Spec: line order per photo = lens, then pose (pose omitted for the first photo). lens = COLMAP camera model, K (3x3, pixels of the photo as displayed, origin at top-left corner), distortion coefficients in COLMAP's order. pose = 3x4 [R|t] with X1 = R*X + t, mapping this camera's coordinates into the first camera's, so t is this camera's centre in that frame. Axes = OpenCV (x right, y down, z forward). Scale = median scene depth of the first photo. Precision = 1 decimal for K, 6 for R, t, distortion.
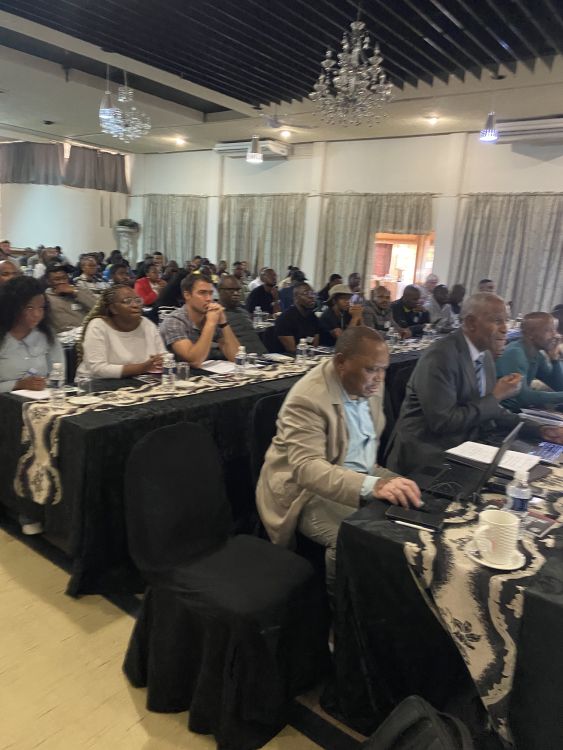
lens RADIAL K [[570.4, 0, 274.0], [0, 570.4, 379.0], [0, 0, 1]] dist [0.038124, -0.038578]
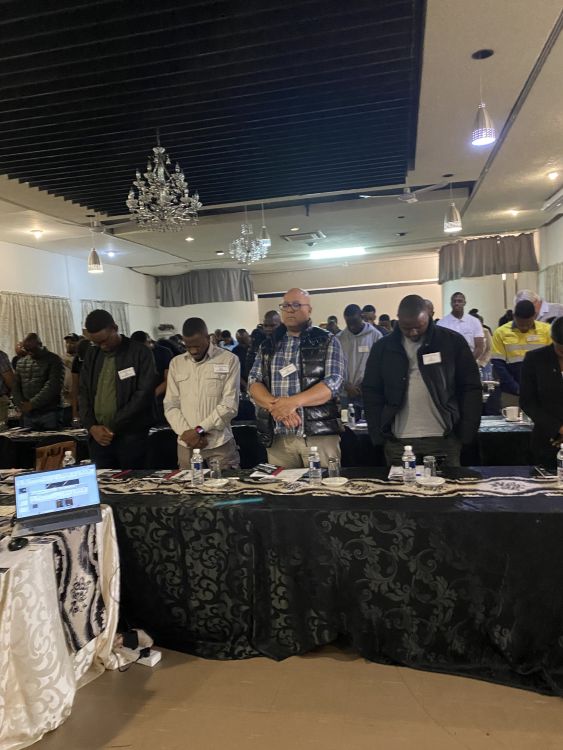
lens RADIAL K [[570.4, 0, 287.8], [0, 570.4, 374.9], [0, 0, 1]] dist [0.038124, -0.038578]
pose [[0.448873, -0.037264, -0.892818, 0.522024], [-0.098478, 0.990981, -0.090872, -0.036734], [0.888153, 0.128713, 0.441155, 0.321073]]
